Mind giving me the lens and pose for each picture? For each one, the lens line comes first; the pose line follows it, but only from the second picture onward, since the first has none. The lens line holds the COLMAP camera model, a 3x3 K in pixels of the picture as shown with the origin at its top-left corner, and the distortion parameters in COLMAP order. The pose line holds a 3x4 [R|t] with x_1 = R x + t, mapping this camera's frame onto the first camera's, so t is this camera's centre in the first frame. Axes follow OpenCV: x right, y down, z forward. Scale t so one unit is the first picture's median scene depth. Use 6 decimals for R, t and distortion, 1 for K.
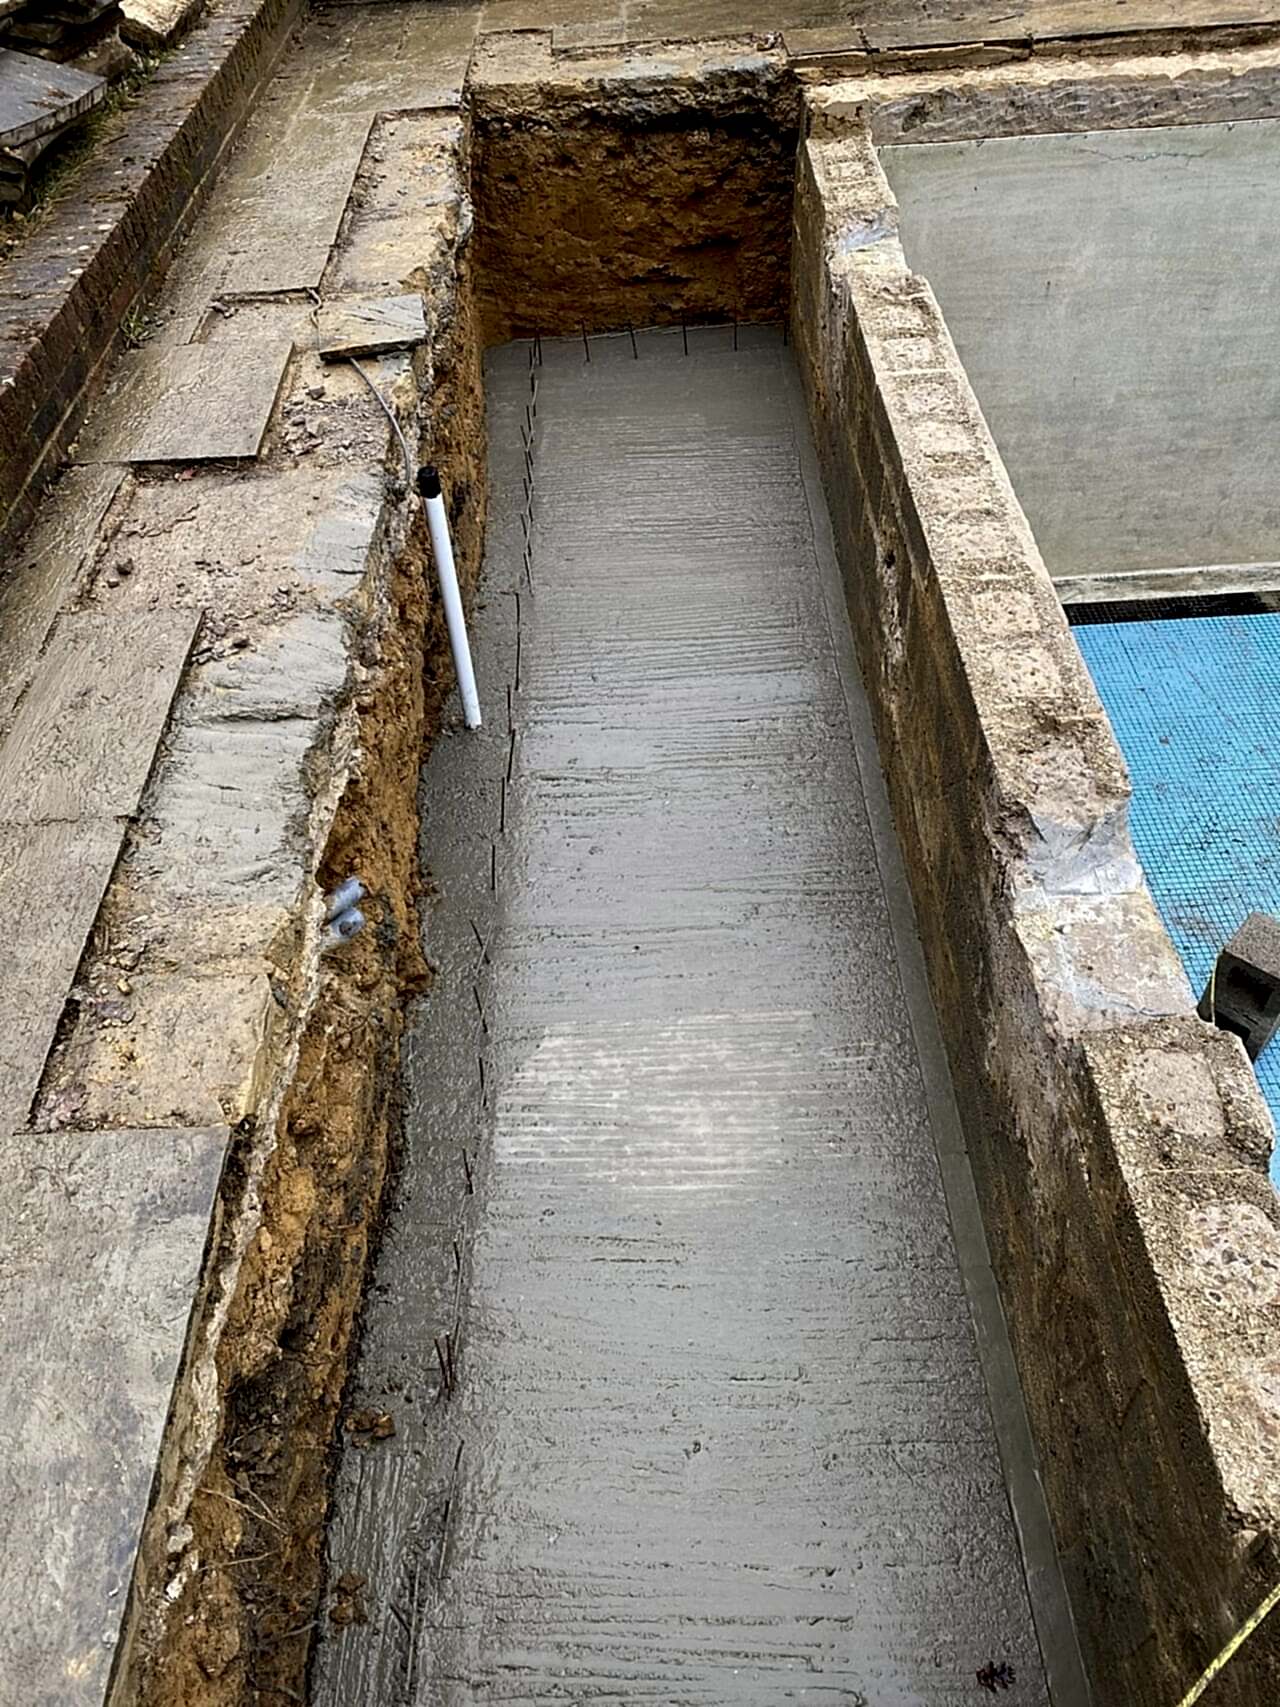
lens RADIAL K [[1315.1, 0, 563.2], [0, 1315.1, 820.8], [0, 0, 1]] dist [0.010390, -0.009994]
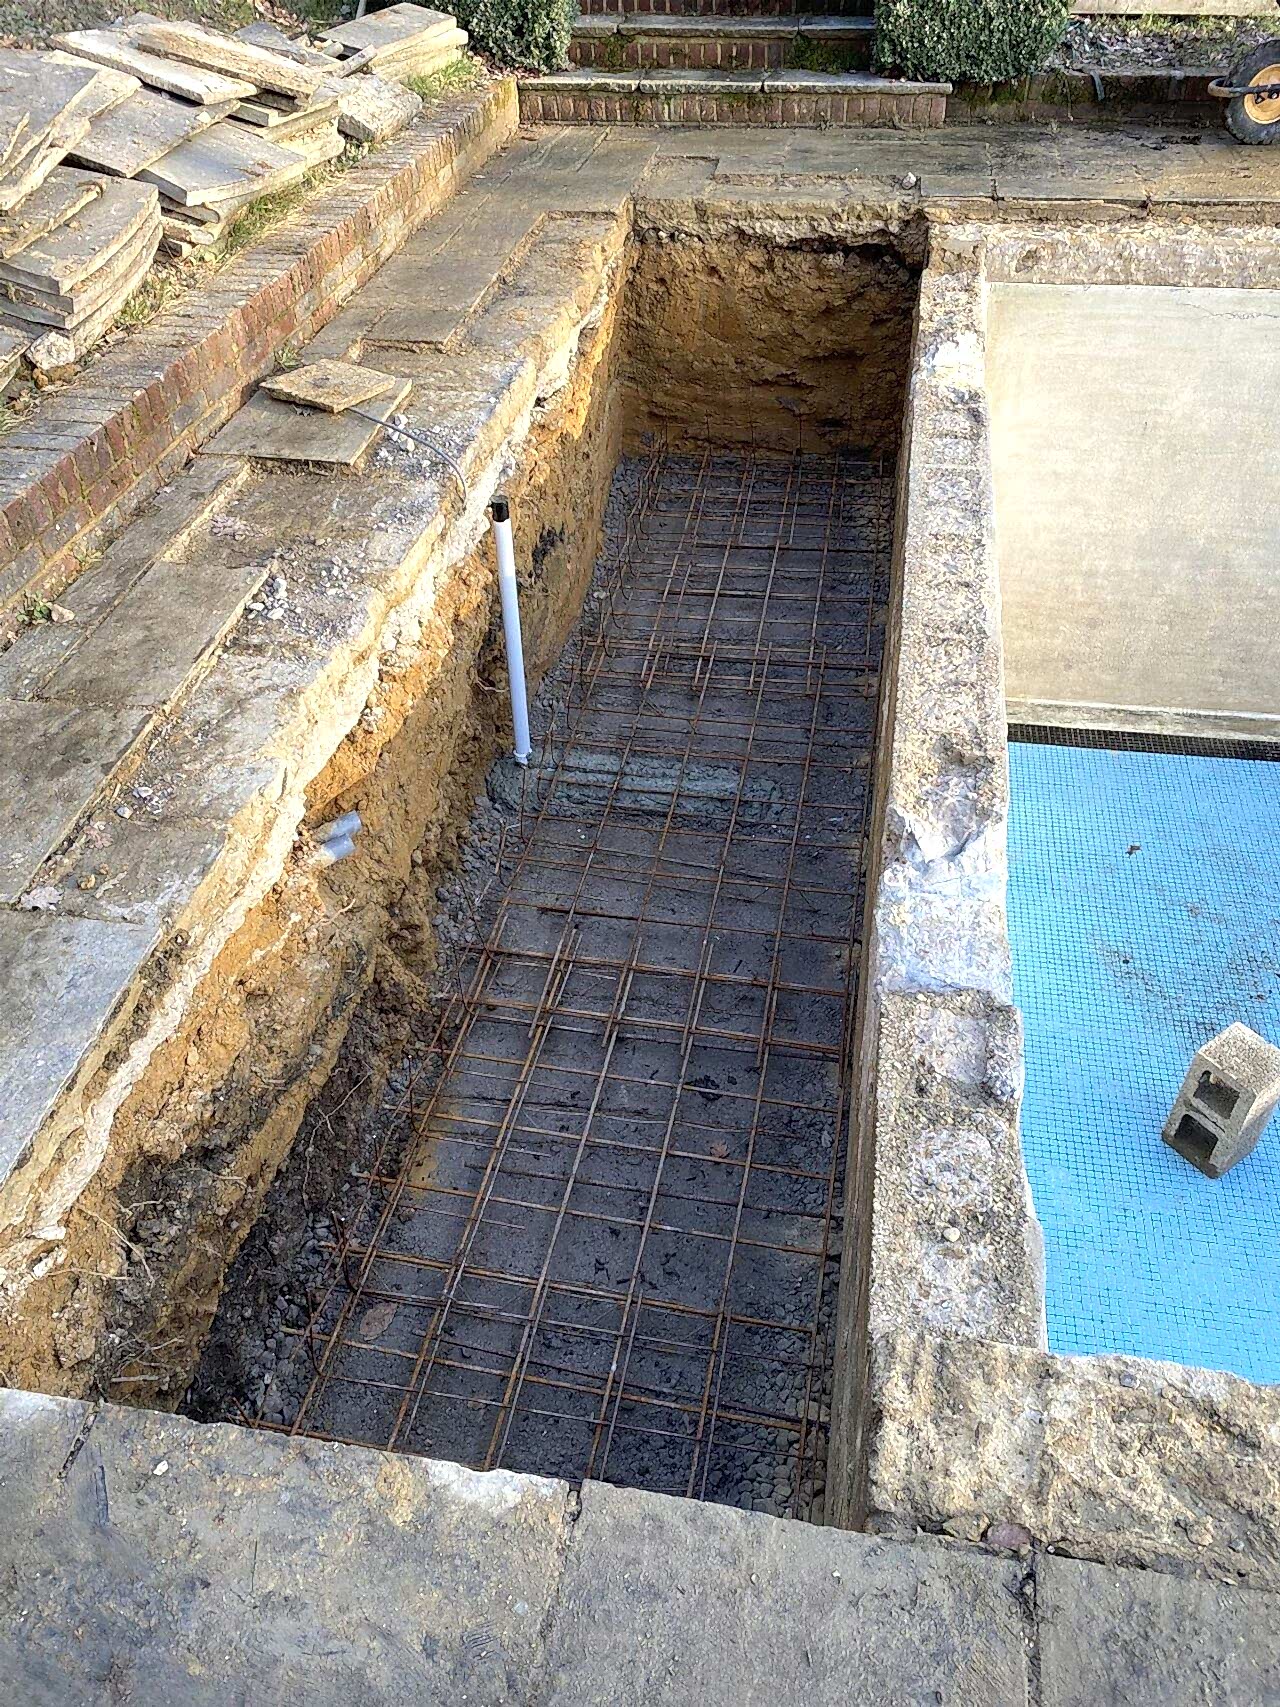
lens RADIAL K [[1315.1, 0, 563.2], [0, 1315.1, 820.8], [0, 0, 1]] dist [0.010390, -0.009994]
pose [[0.979876, 0.150423, -0.131212, 0.100652], [-0.160685, 0.984418, -0.071426, 0.059224], [0.118423, 0.091072, 0.988778, -0.075440]]
